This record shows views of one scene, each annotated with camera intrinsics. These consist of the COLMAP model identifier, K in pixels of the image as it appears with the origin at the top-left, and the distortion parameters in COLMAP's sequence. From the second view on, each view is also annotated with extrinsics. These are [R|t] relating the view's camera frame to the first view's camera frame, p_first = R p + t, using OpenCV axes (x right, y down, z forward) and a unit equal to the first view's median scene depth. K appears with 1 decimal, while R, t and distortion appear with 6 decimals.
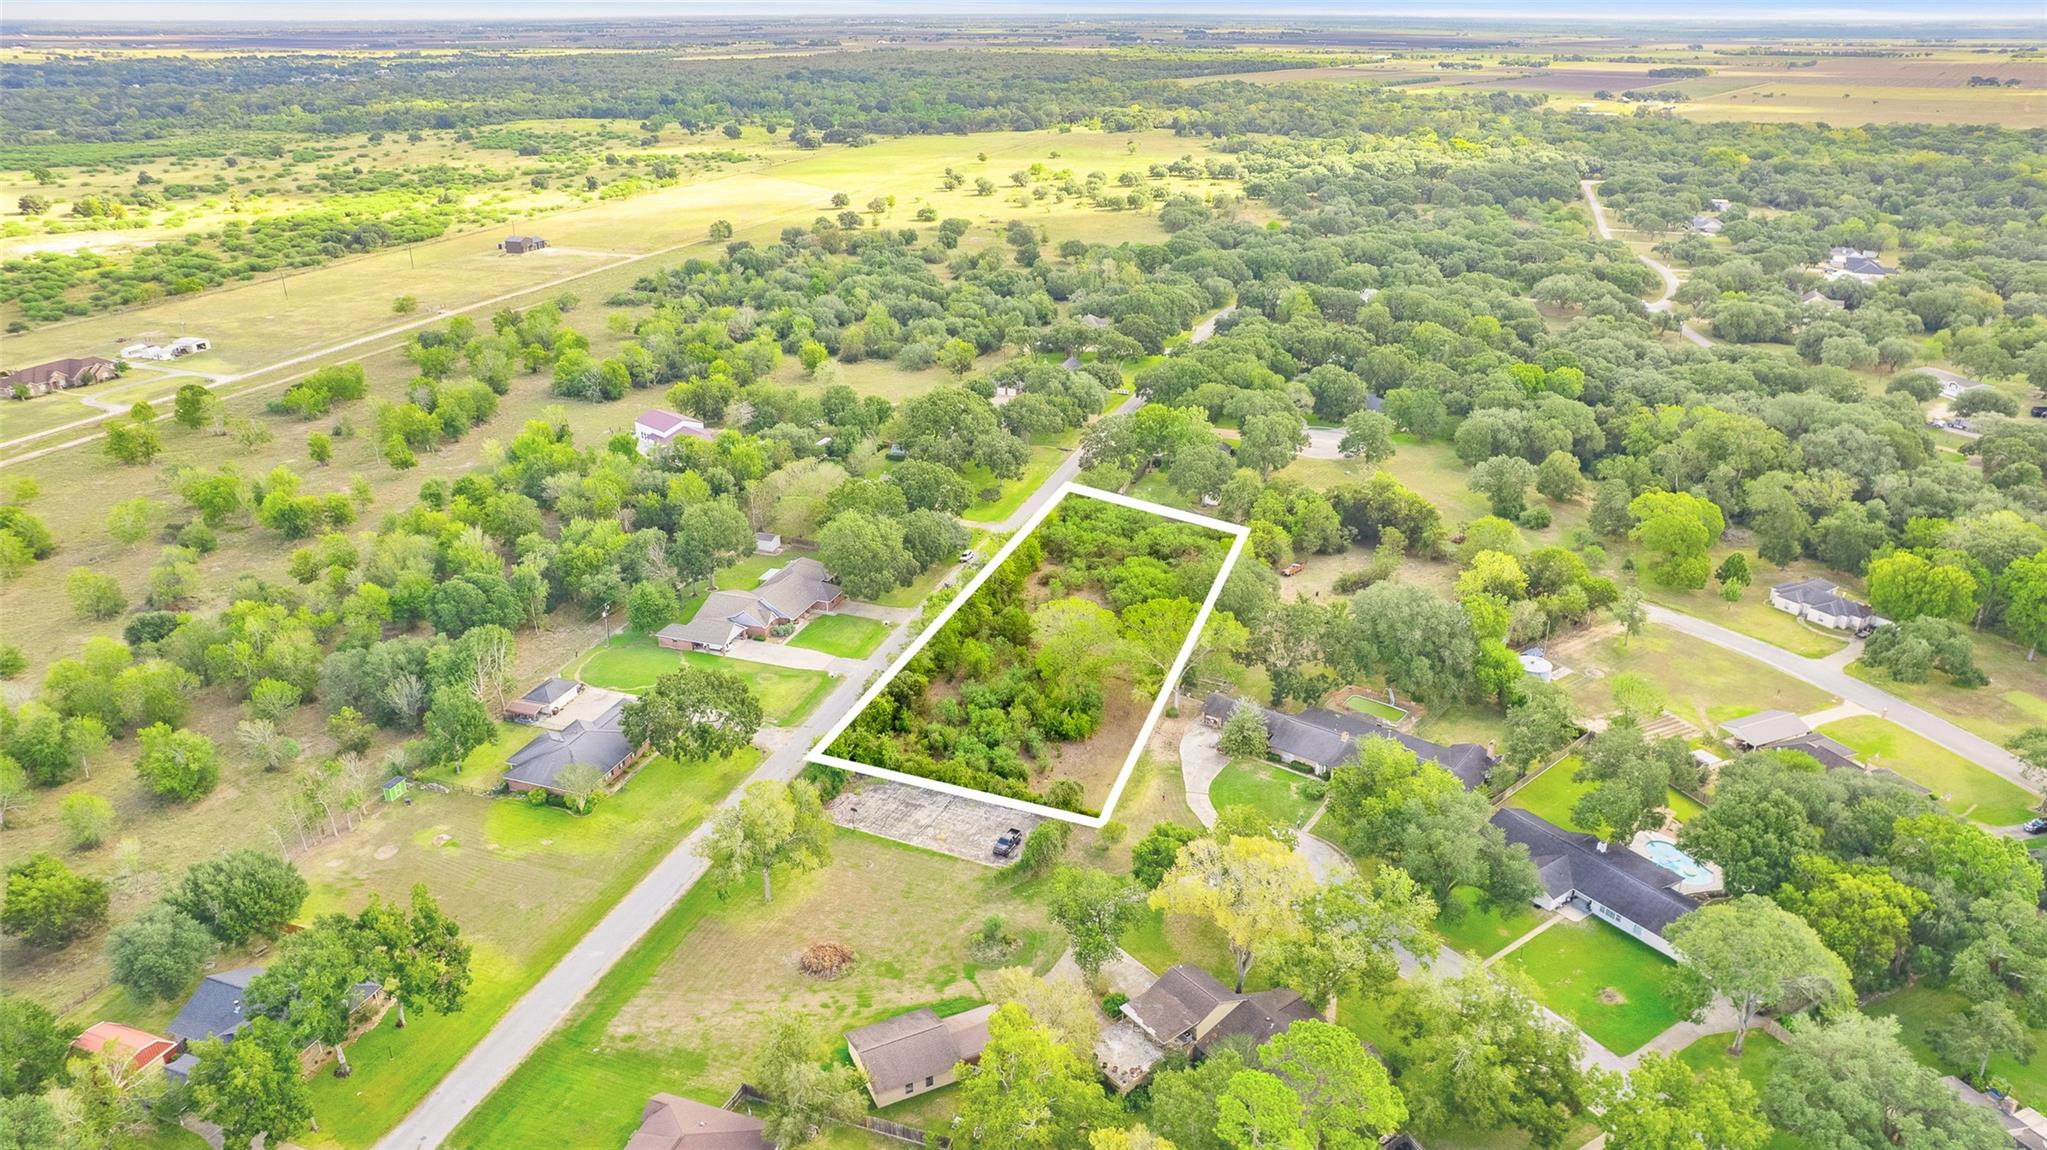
lens RADIAL K [[1364.8, 0, 1023.5], [0, 1364.8, 575.0], [0, 0, 1]] dist [-0.056939, 0.001894]
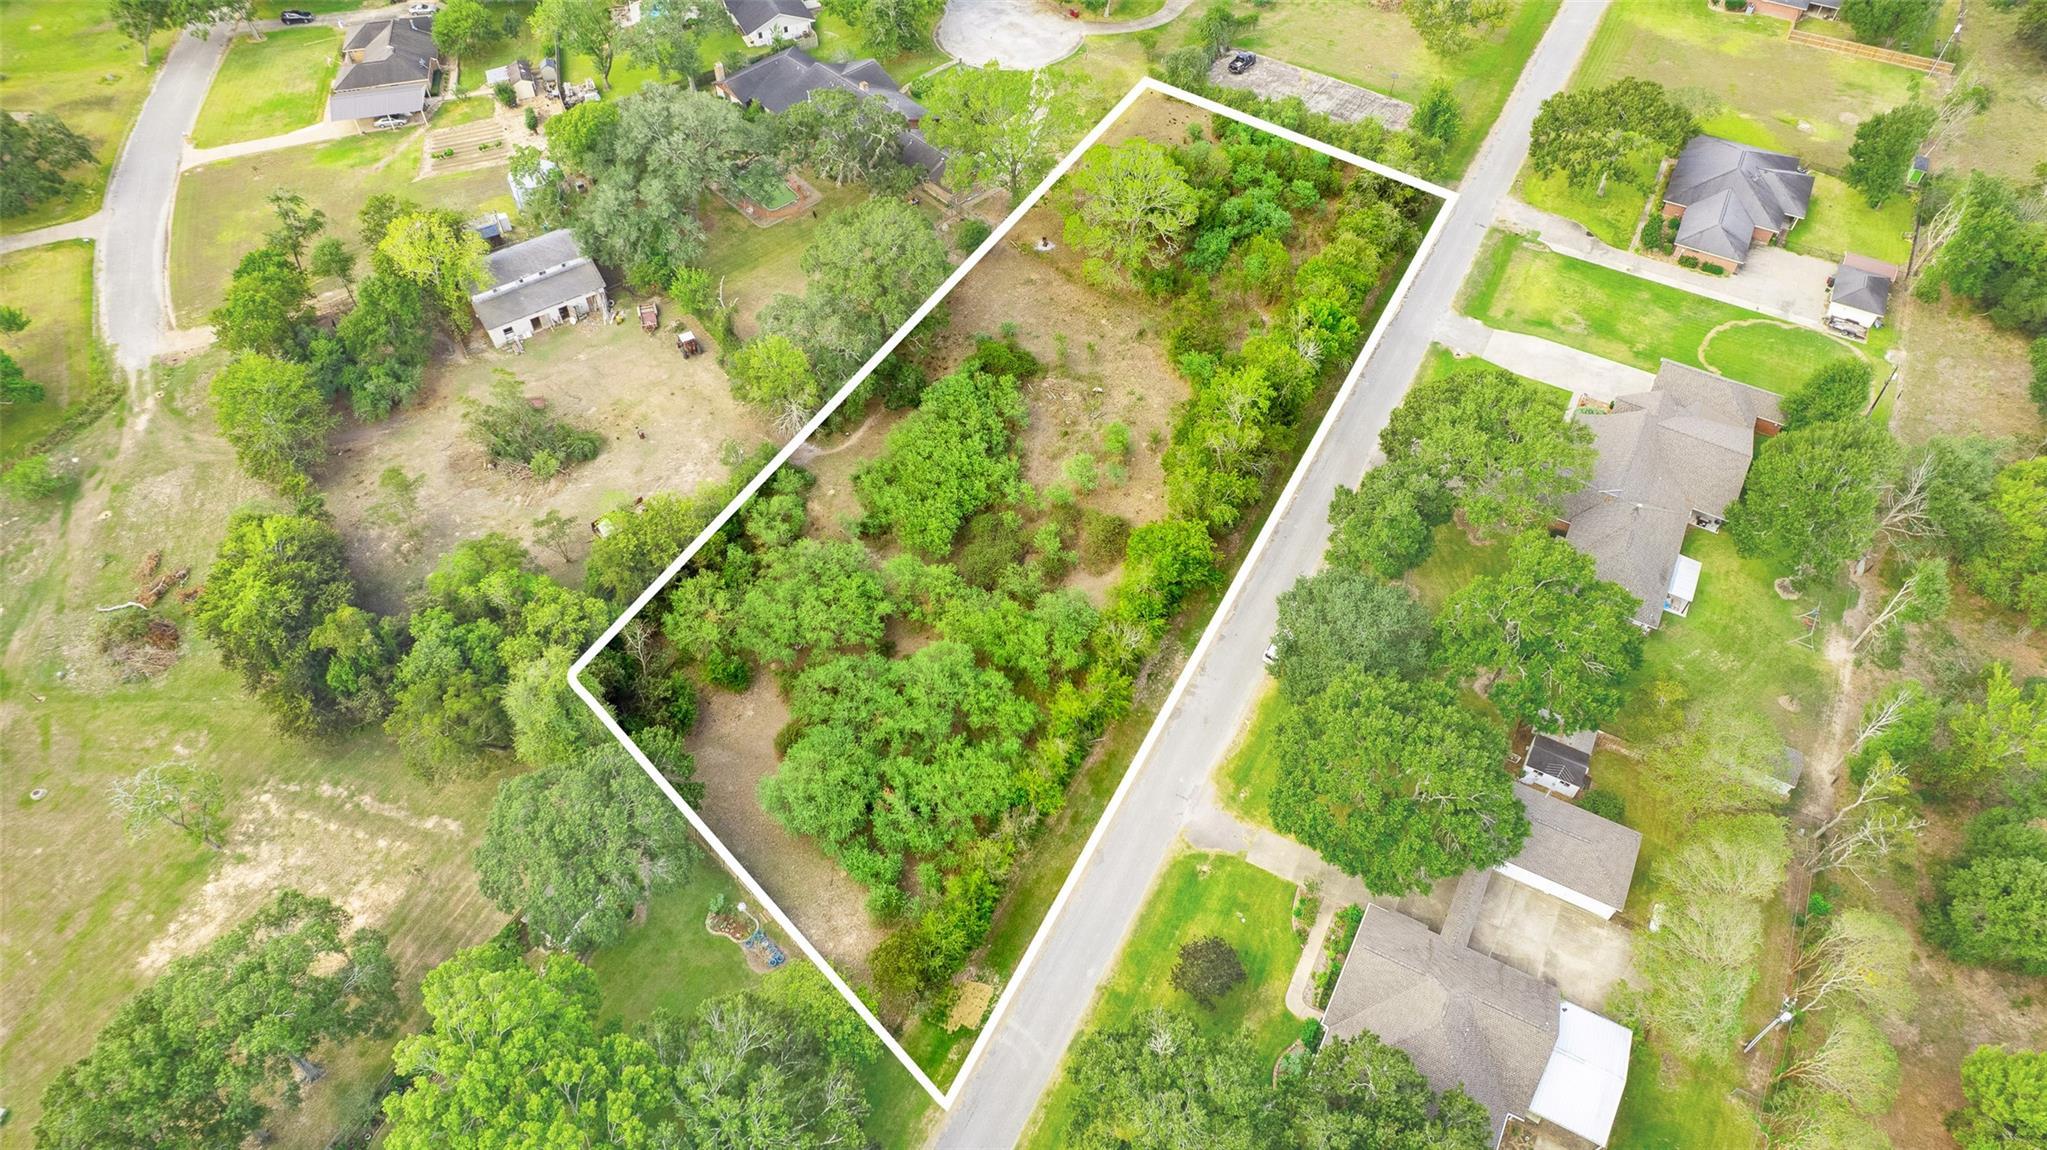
lens RADIAL K [[1310.1, 0, 1020.9], [0, 1310.1, 573.3], [0, 0, 1]] dist [-0.082299, 0.075801]
pose [[-0.985824, -0.126465, 0.110259, -0.002450], [0.069467, 0.290532, 0.954340, -0.467254], [-0.152724, 0.948471, -0.277628, 1.184009]]
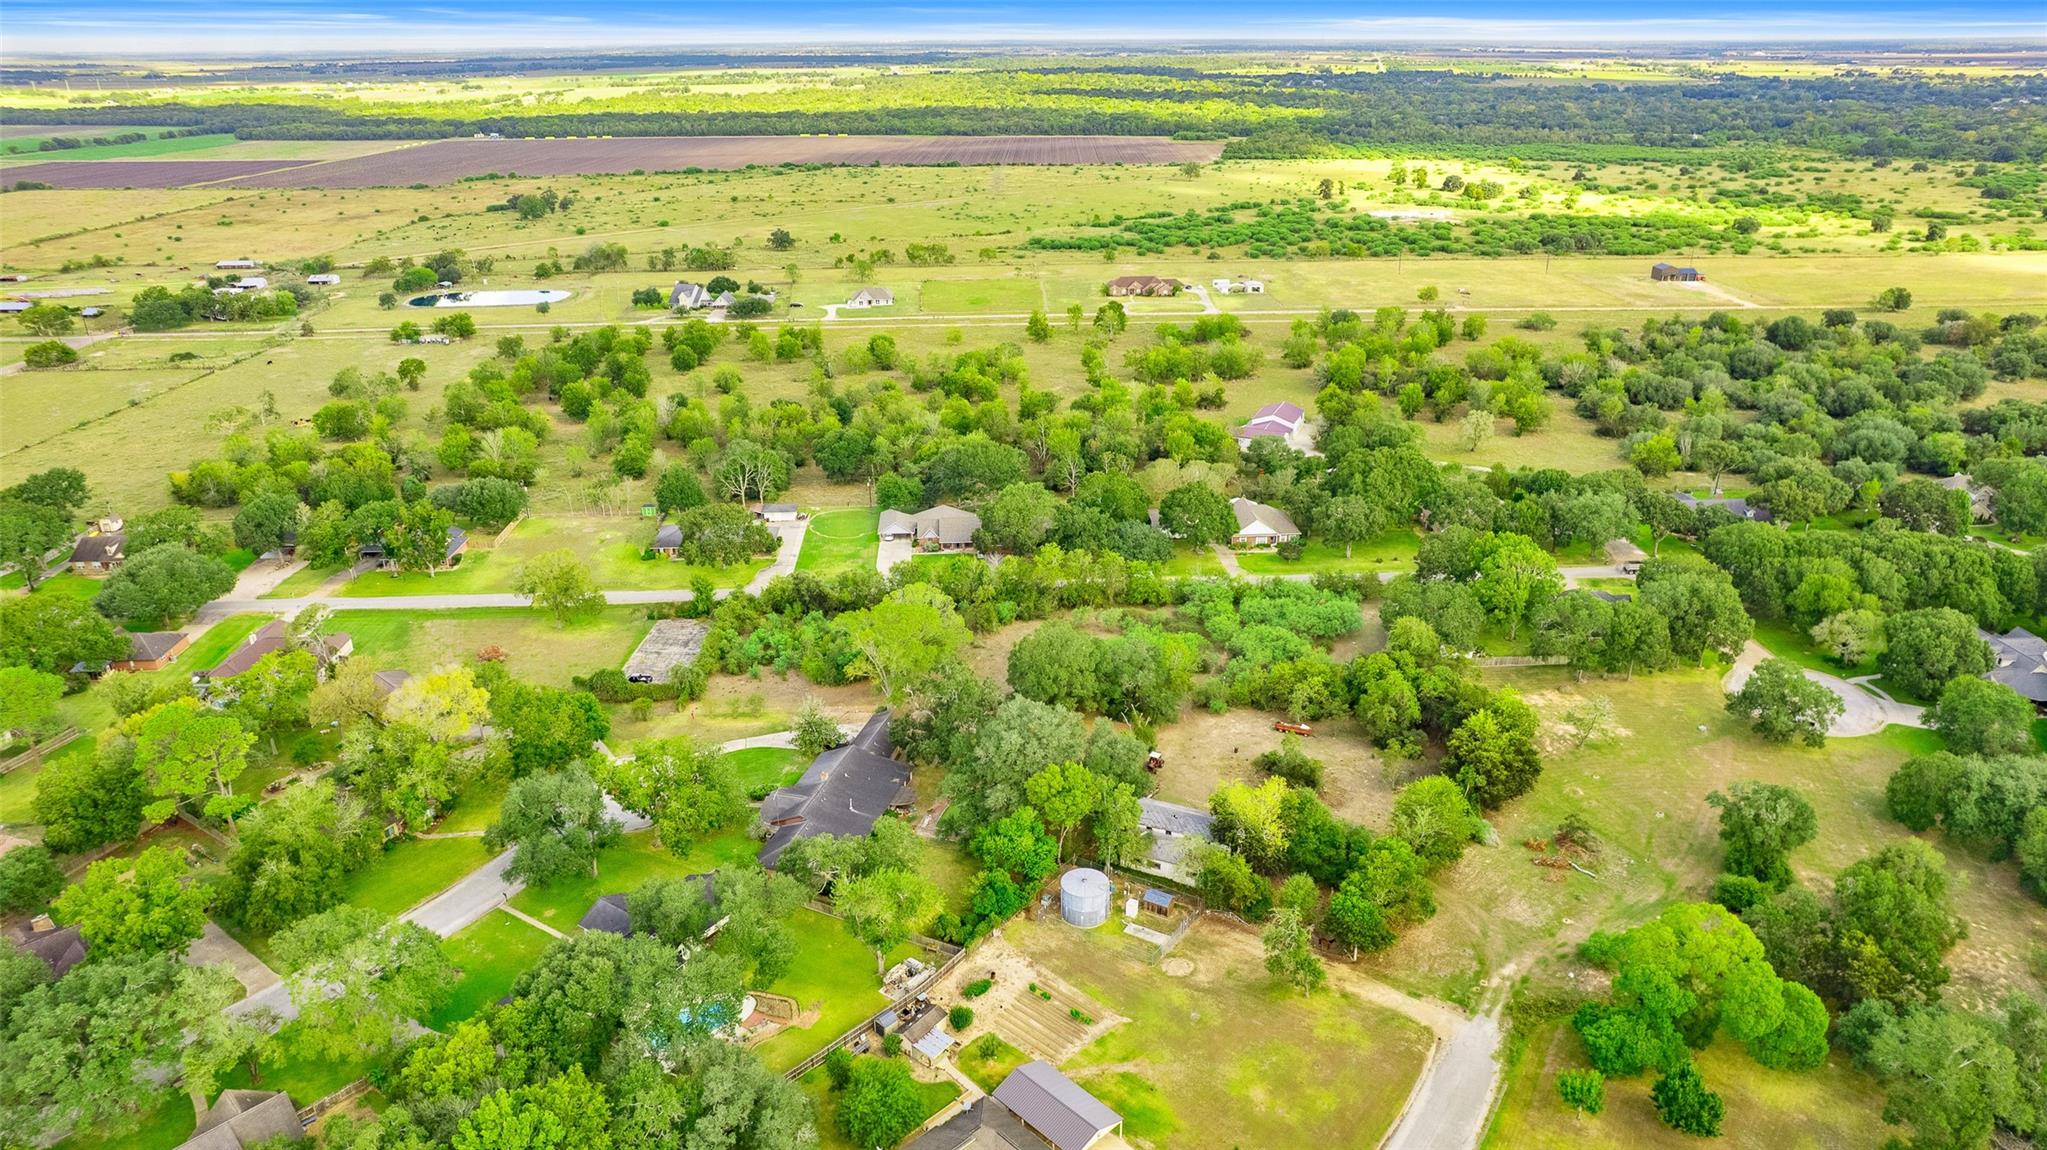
lens RADIAL K [[1310.1, 0, 1020.9], [0, 1310.1, 573.3], [0, 0, 1]] dist [-0.082299, 0.075801]
pose [[0.367699, 0.355498, -0.859313, 0.810951], [-0.353716, 0.908059, 0.224309, -0.214653], [0.860048, 0.221474, 0.459637, 0.505993]]
